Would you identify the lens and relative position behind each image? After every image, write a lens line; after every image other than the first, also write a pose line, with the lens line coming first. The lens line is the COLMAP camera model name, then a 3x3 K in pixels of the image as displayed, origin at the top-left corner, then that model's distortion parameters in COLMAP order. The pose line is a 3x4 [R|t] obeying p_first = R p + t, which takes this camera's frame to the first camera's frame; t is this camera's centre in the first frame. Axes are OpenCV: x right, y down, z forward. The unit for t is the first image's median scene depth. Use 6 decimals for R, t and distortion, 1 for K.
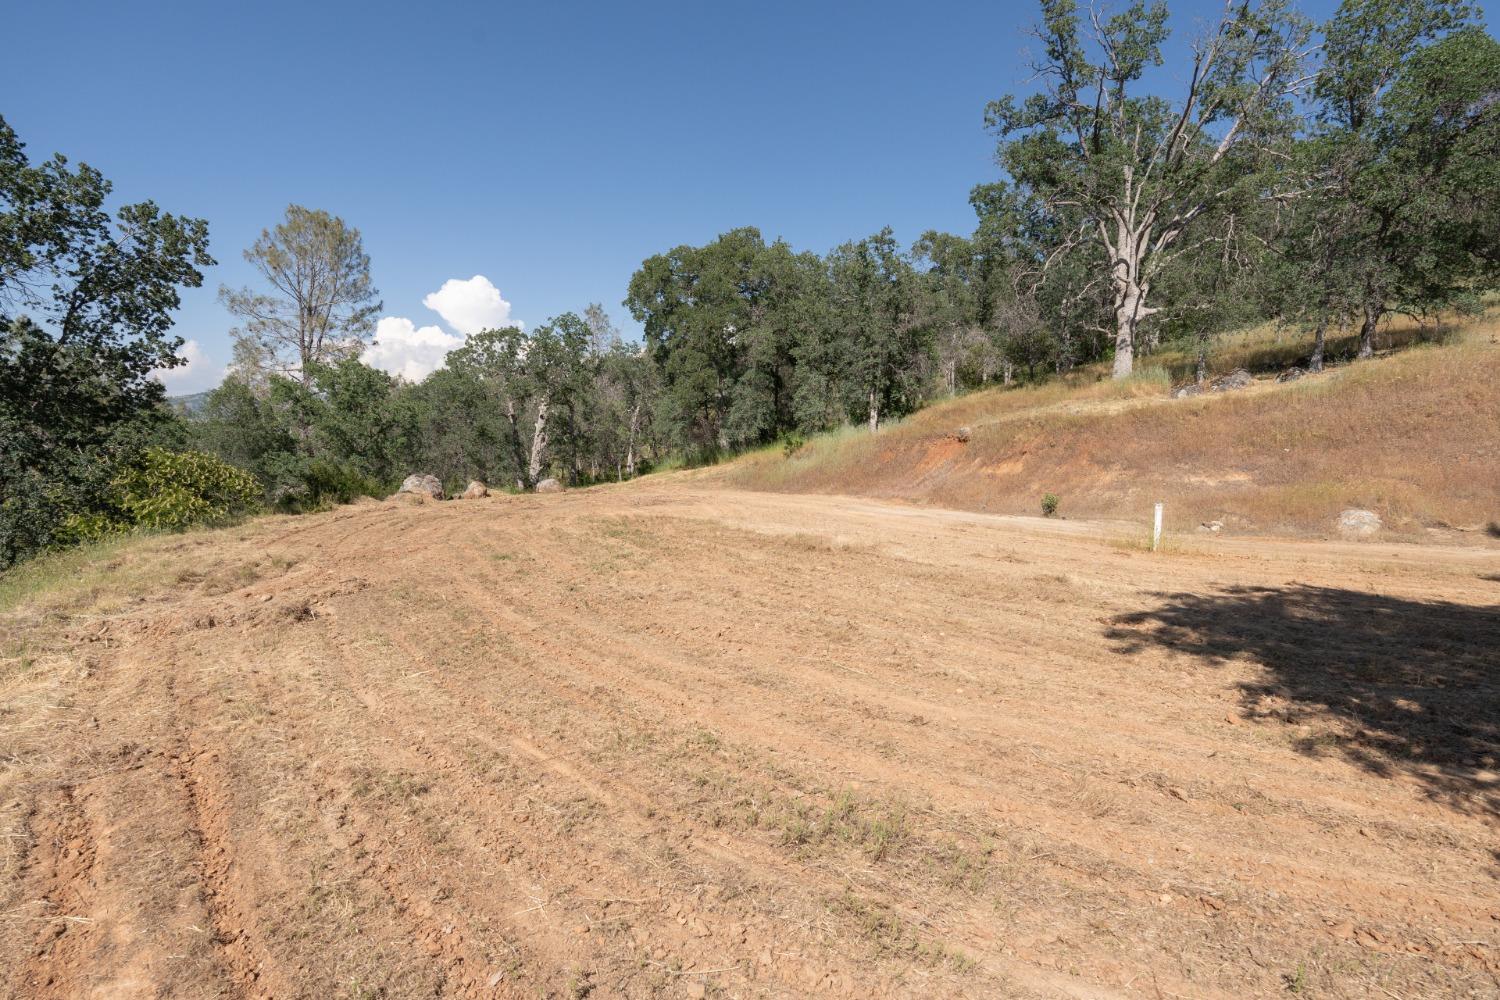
lens RADIAL K [[723.6, 0, 749.9], [0, 723.6, 496.9], [0, 0, 1]] dist [0.000771, 0.000385]
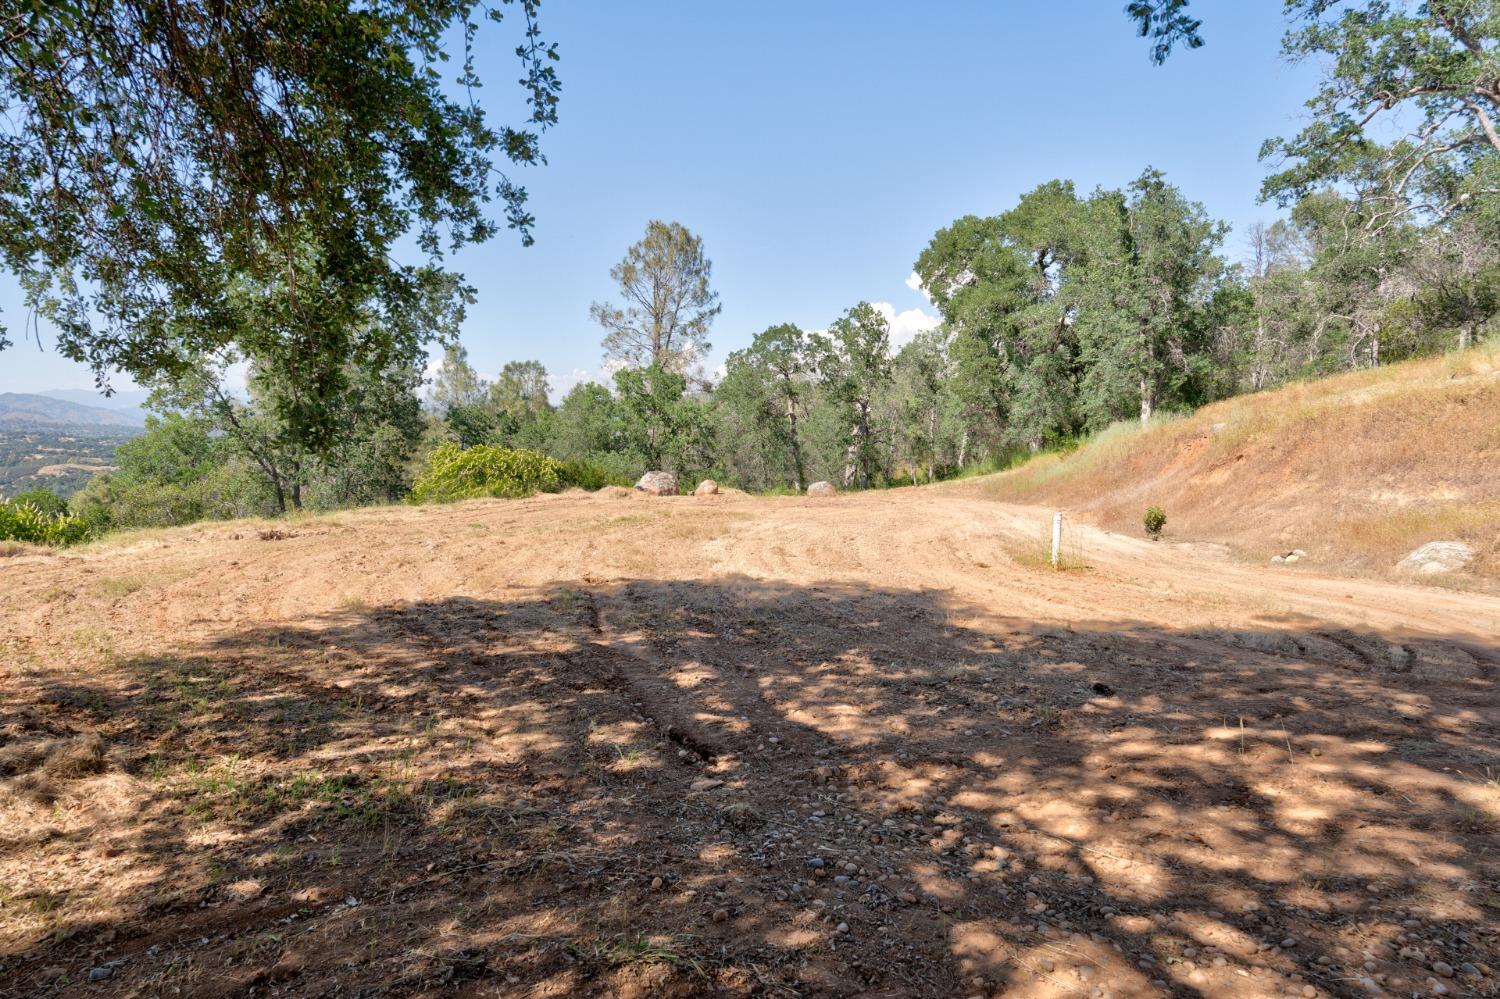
lens RADIAL K [[932.6, 0, 752.1], [0, 932.6, 493.6], [0, 0, 1]] dist [-0.004443, 0.000209]
pose [[0.823693, 0.033353, -0.566055, 0.326378], [-0.047005, 0.998849, -0.009544, 0.005925], [0.565085, 0.034469, 0.824312, -0.045682]]
